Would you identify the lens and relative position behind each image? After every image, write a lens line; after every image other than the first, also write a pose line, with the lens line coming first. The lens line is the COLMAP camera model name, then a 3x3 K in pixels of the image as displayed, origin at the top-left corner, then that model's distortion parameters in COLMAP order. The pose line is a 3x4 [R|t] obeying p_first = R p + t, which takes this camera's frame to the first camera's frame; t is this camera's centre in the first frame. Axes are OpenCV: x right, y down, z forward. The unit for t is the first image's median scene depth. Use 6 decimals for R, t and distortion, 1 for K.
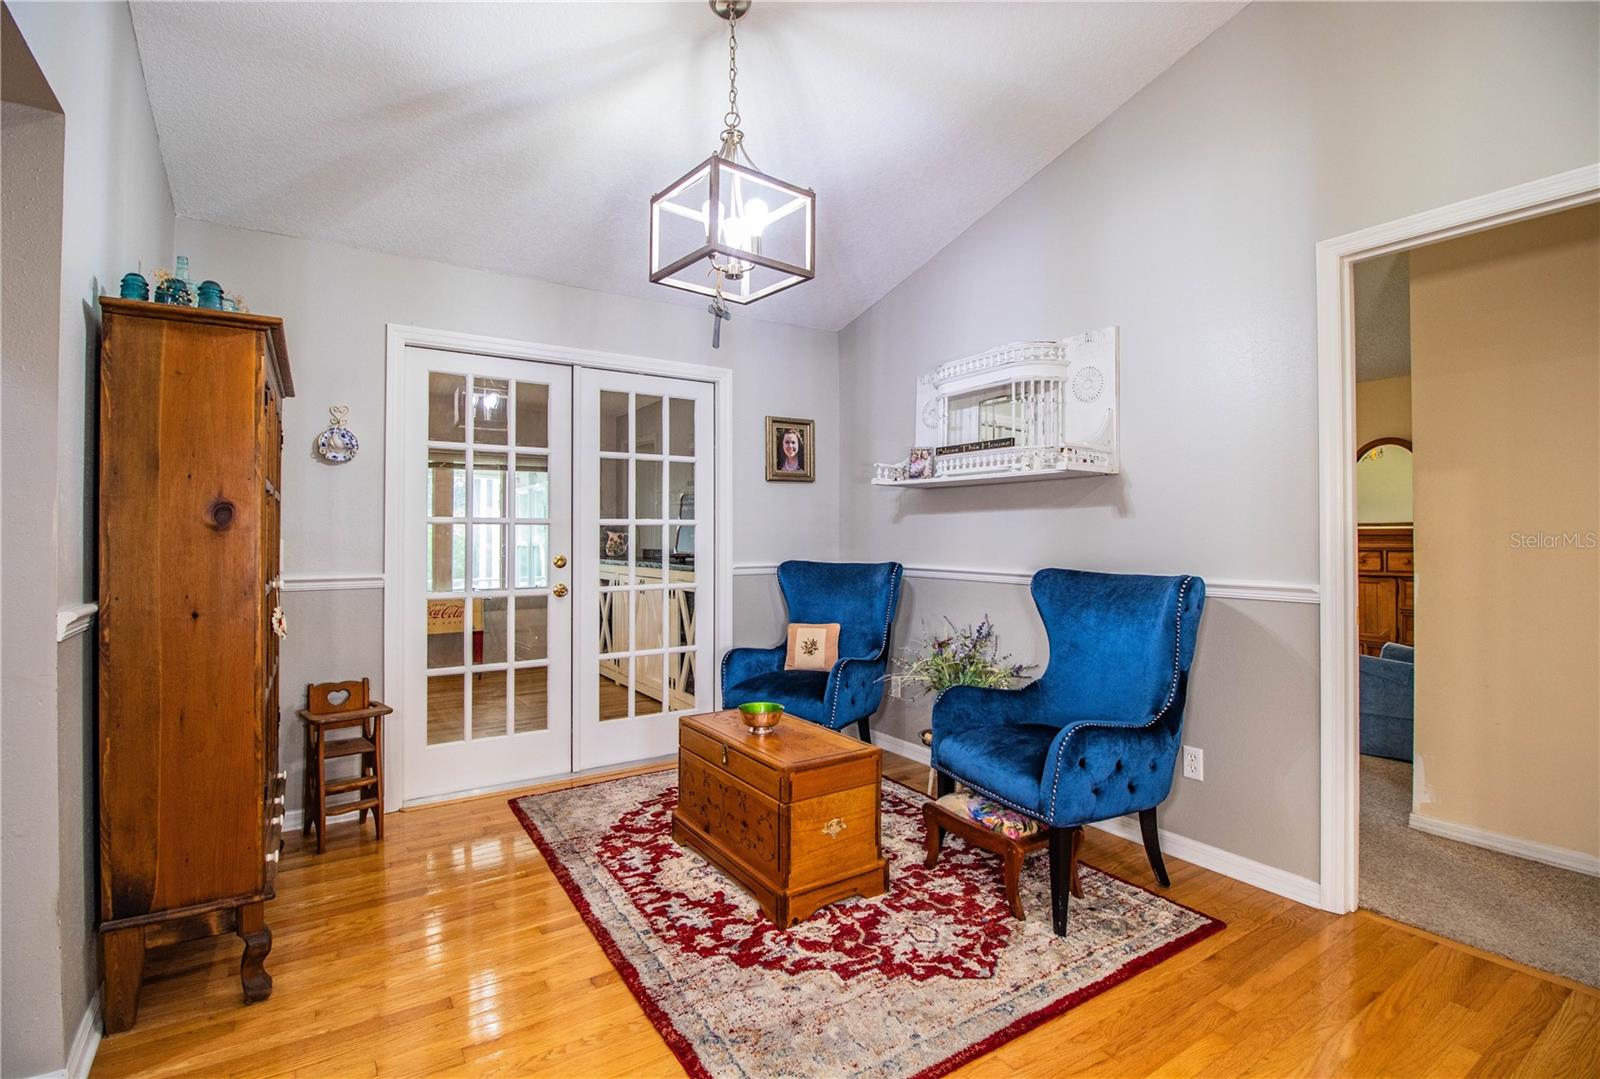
lens RADIAL K [[751.0, 0, 801.6], [0, 751.0, 511.3], [0, 0, 1]] dist [-0.001921, -0.012238]
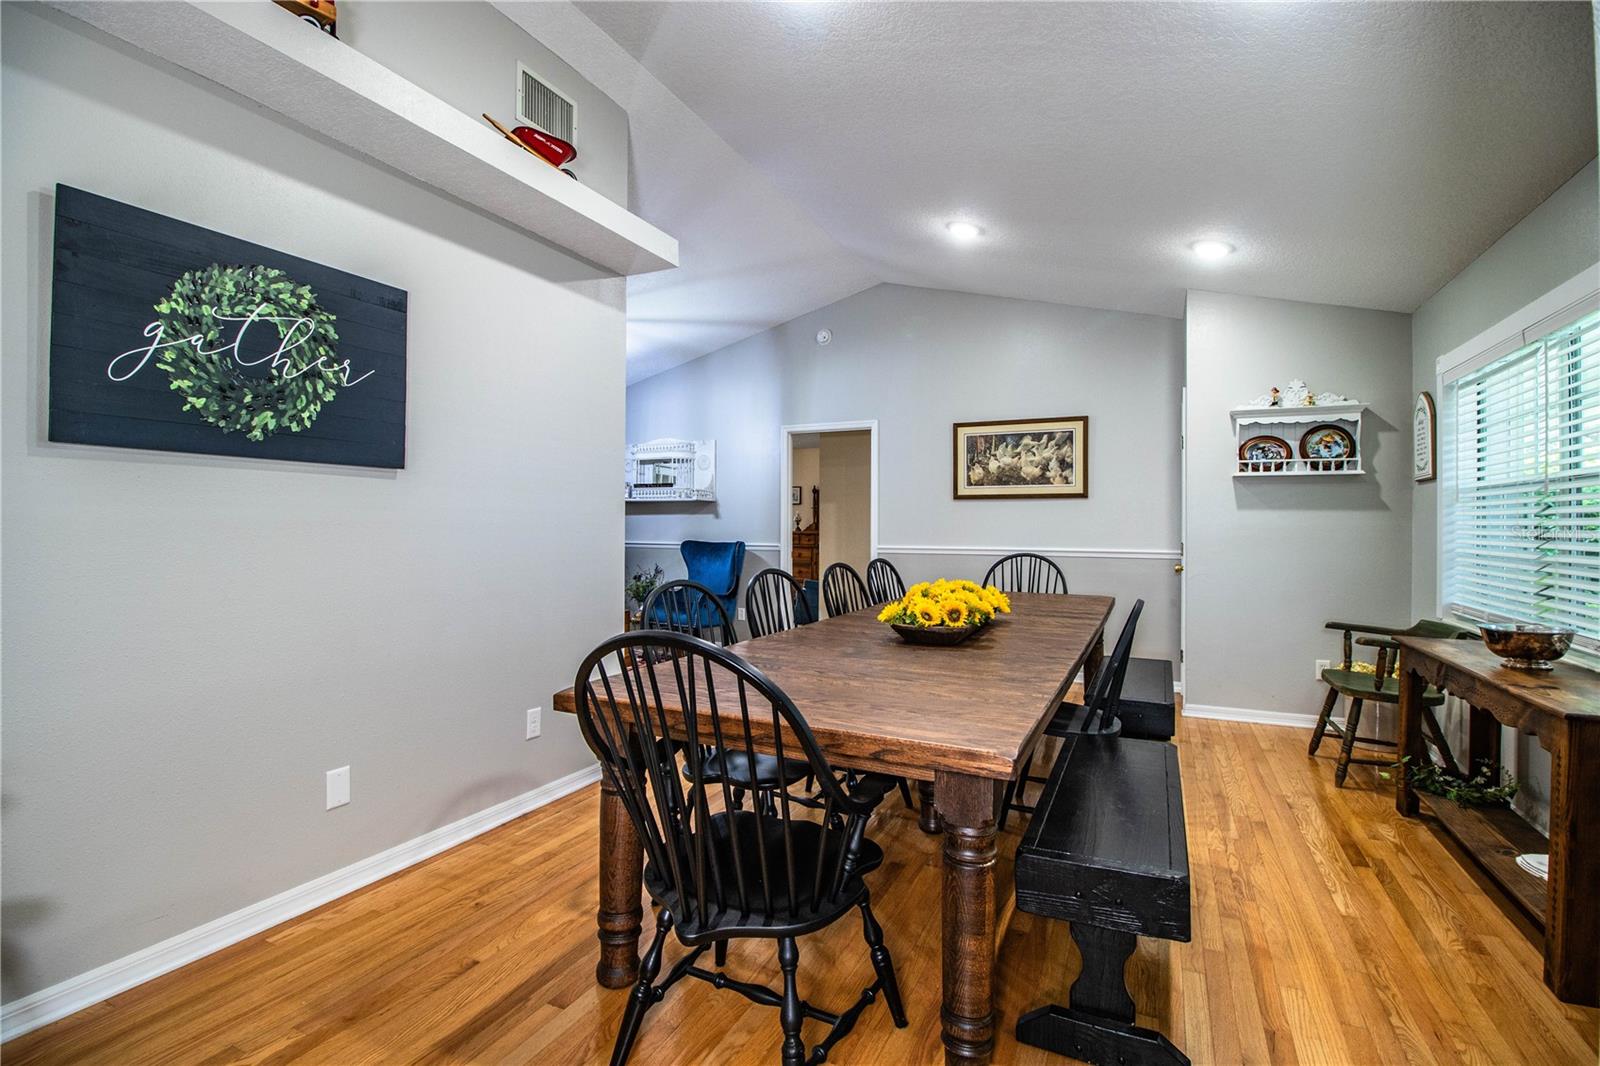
lens RADIAL K [[751.0, 0, 799.9], [0, 751.0, 529.3], [0, 0, 1]] dist [-0.001921, -0.012238]
pose [[0.857019, 0.006024, 0.515250, -0.579228], [-0.019313, 0.999605, 0.020436, -0.013059], [-0.514923, -0.027465, 0.856796, -1.193513]]
